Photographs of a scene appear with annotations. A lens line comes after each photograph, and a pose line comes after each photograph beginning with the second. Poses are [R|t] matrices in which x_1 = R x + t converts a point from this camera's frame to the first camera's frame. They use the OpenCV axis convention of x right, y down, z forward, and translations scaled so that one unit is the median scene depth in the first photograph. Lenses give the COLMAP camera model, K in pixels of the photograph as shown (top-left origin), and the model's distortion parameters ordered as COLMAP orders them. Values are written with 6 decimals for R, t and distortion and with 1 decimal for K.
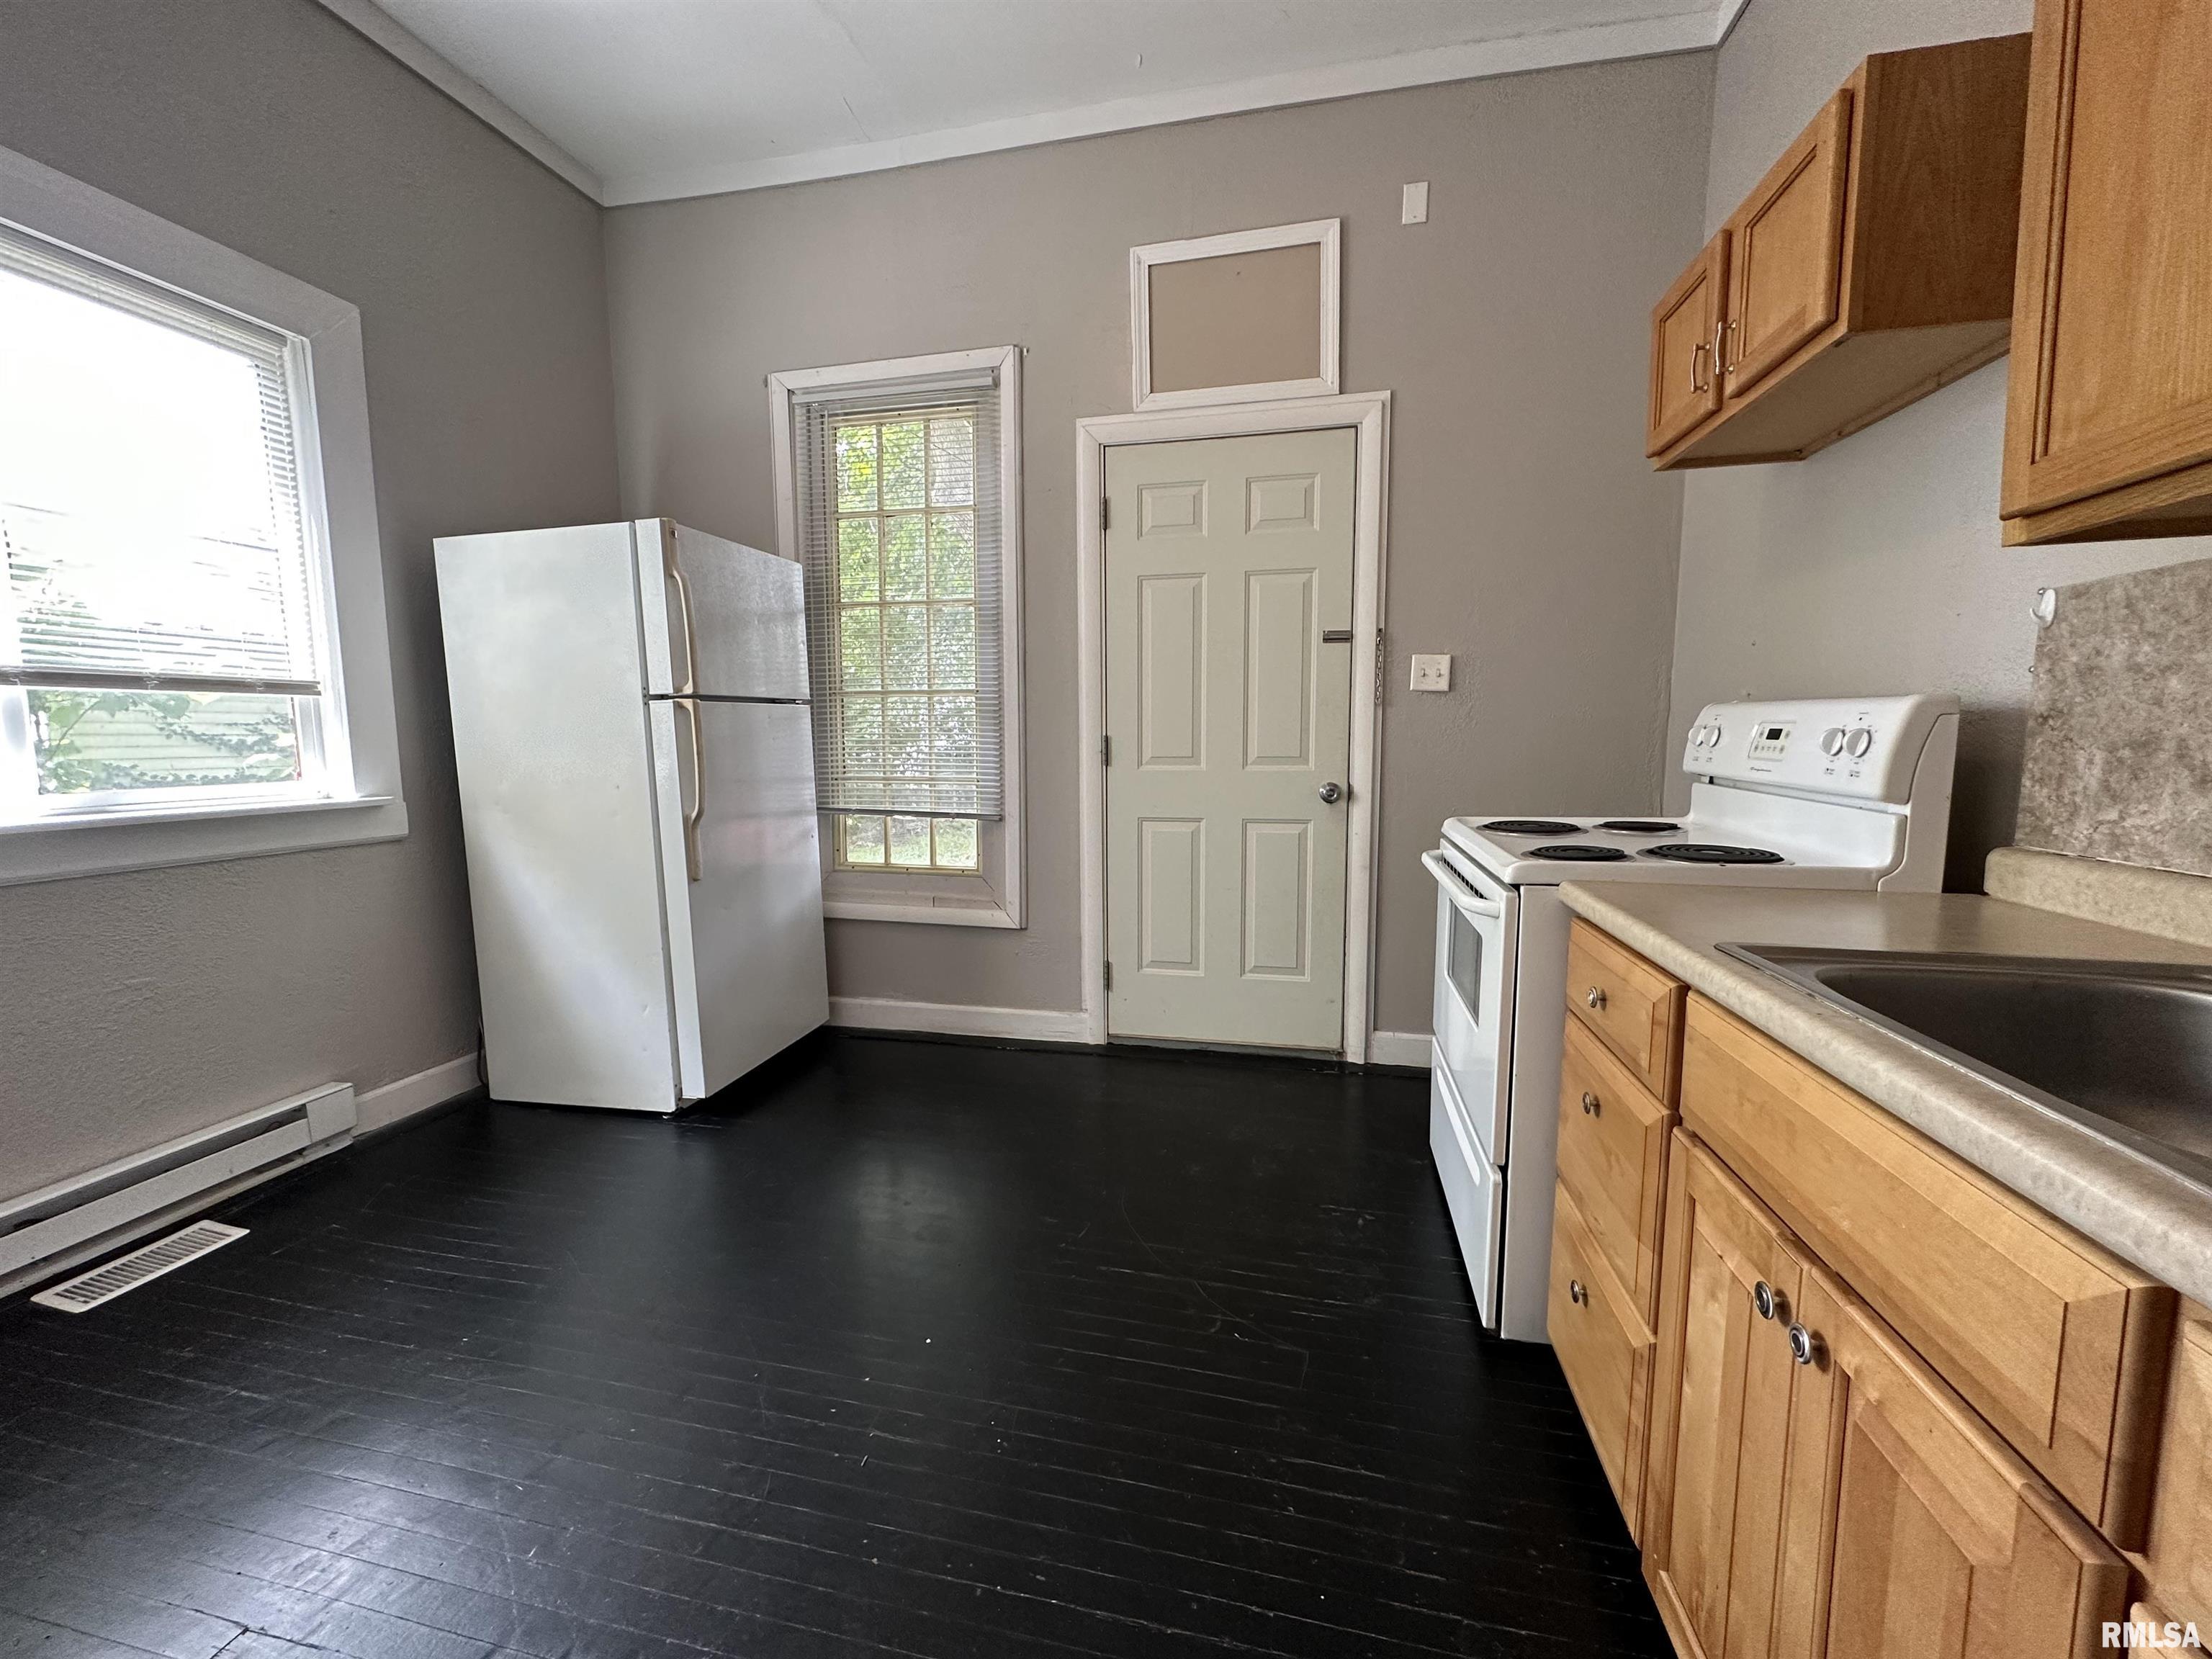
lens RADIAL K [[884.7, 0, 1101.7], [0, 884.7, 826.8], [0, 0, 1]] dist [0.000367, -0.000028]
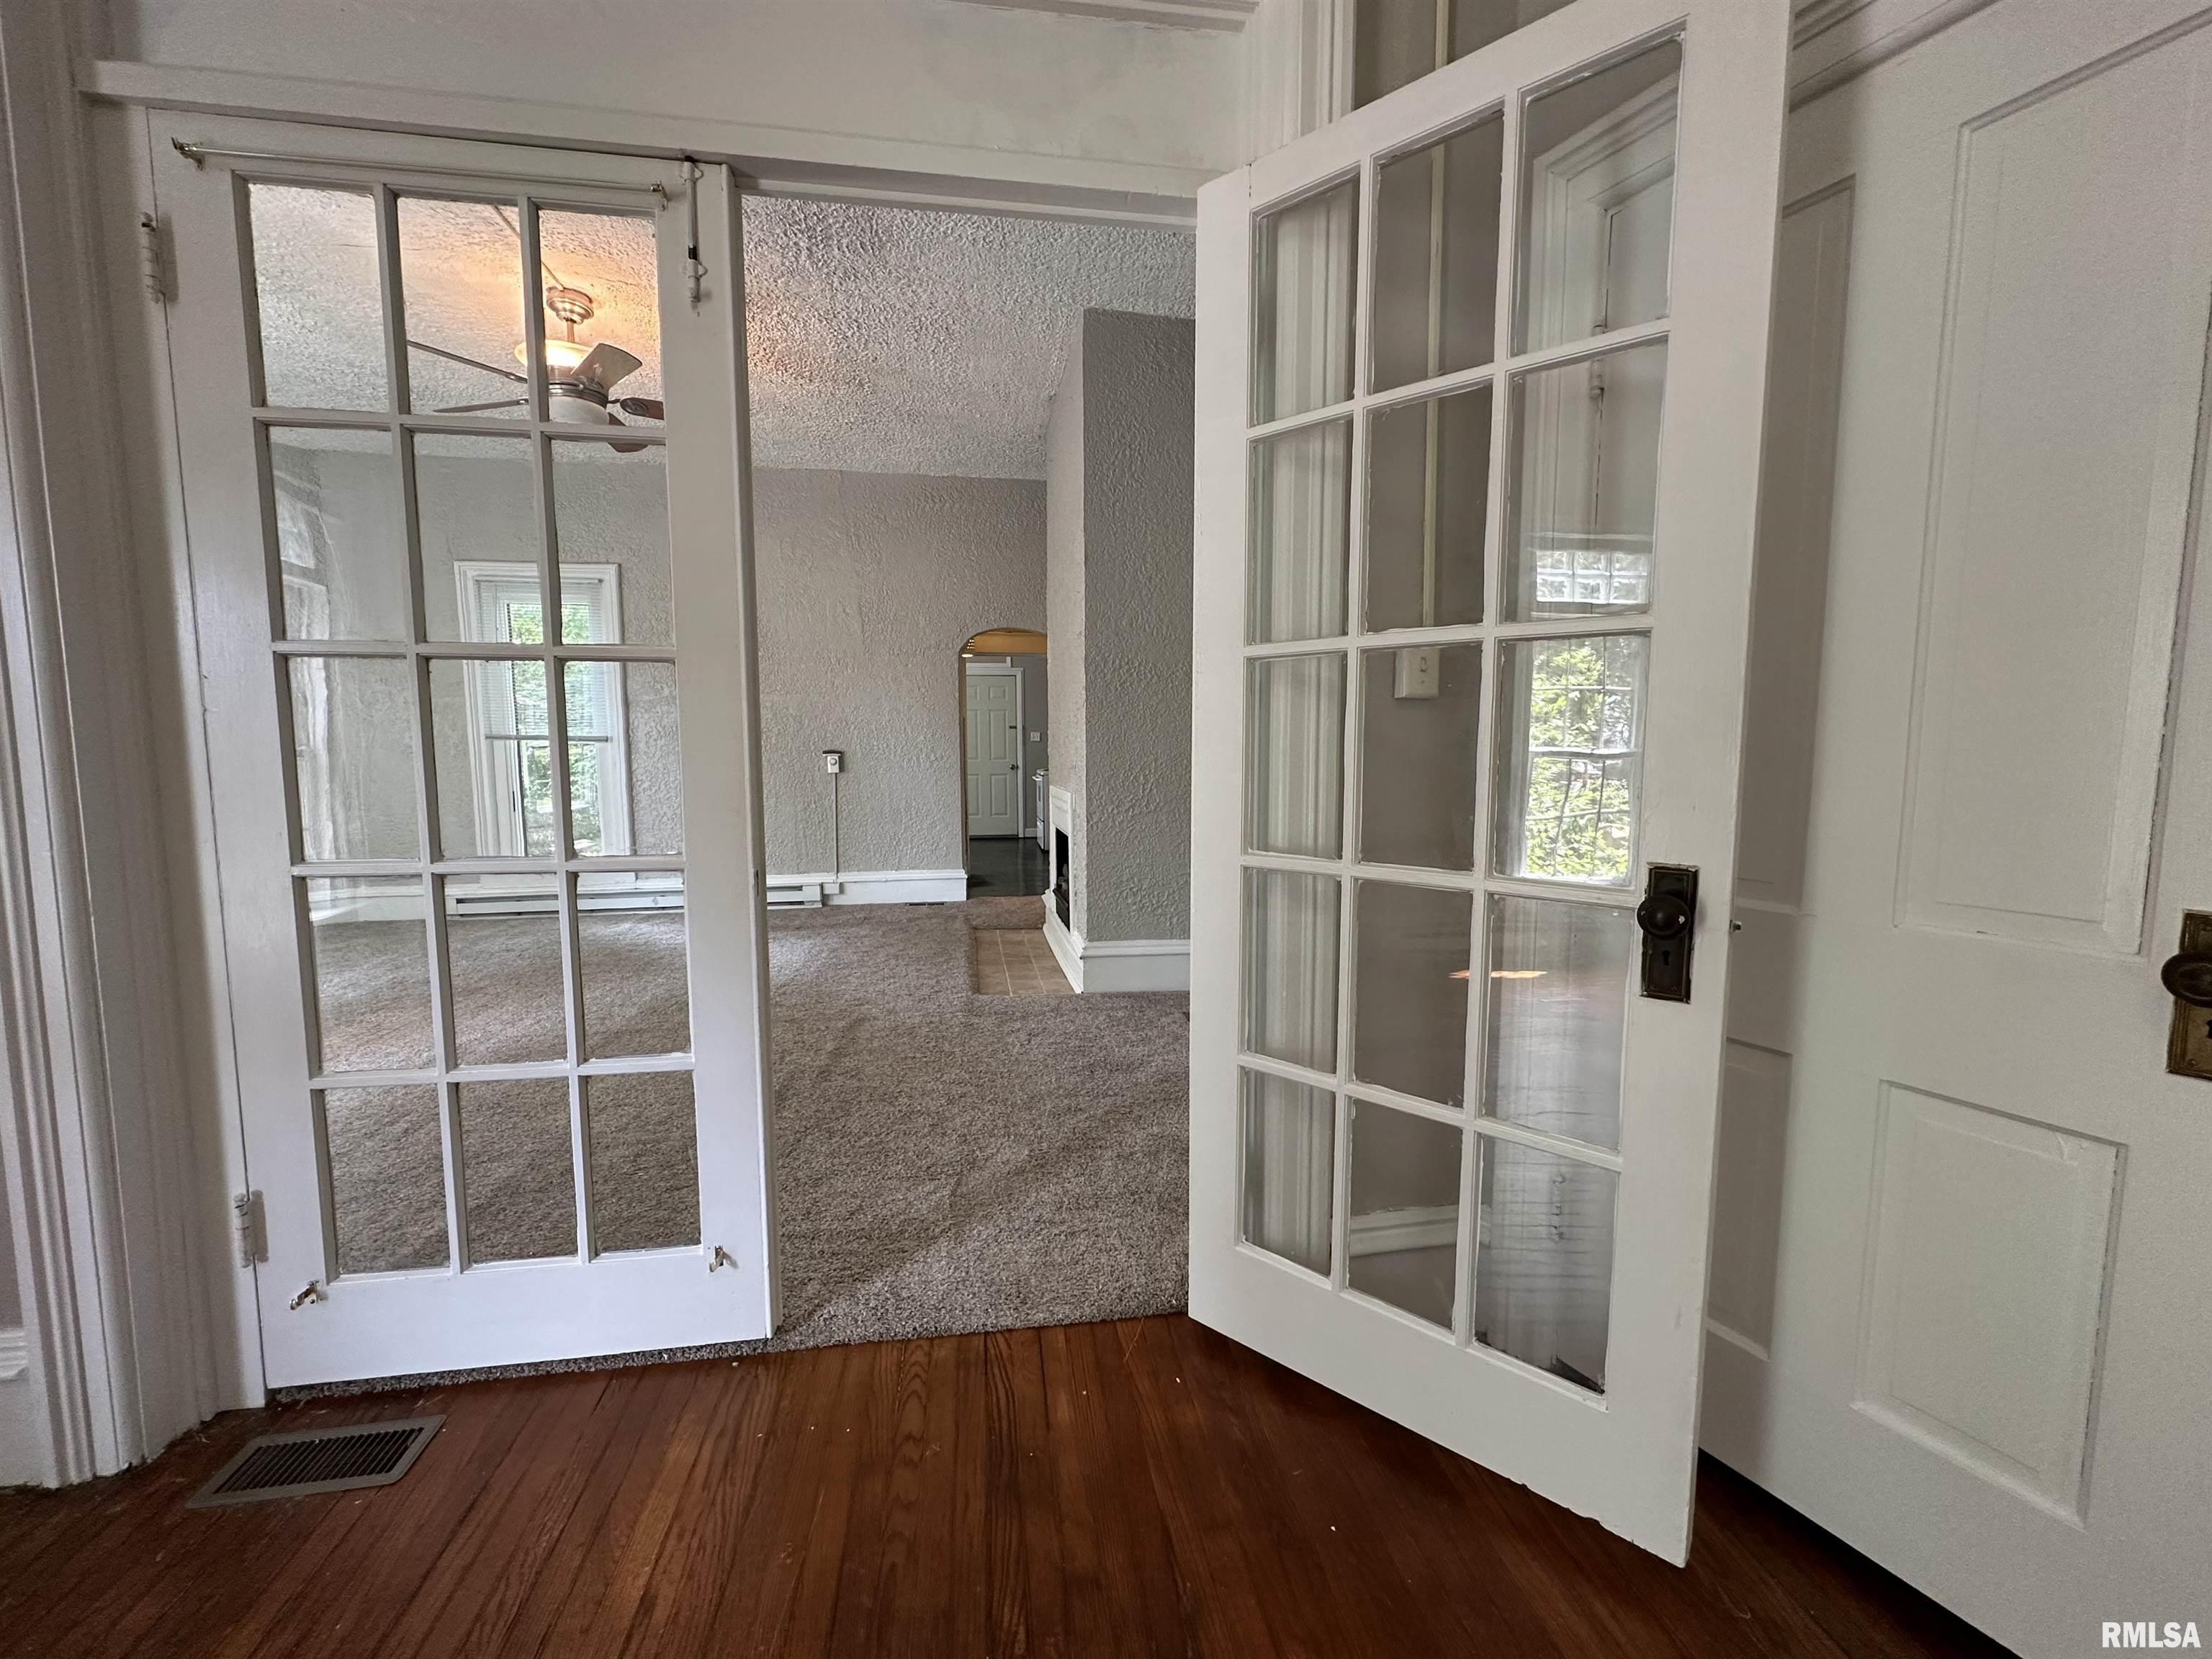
lens RADIAL K [[884.7, 0, 1104.1], [0, 884.7, 830.1], [0, 0, 1]] dist [0.000367, -0.000028]
pose [[0.924933, -0.029192, 0.379007, -0.856745], [0.035543, 0.999320, -0.009770, 0.292135], [-0.378464, 0.022508, 0.925342, -2.763741]]
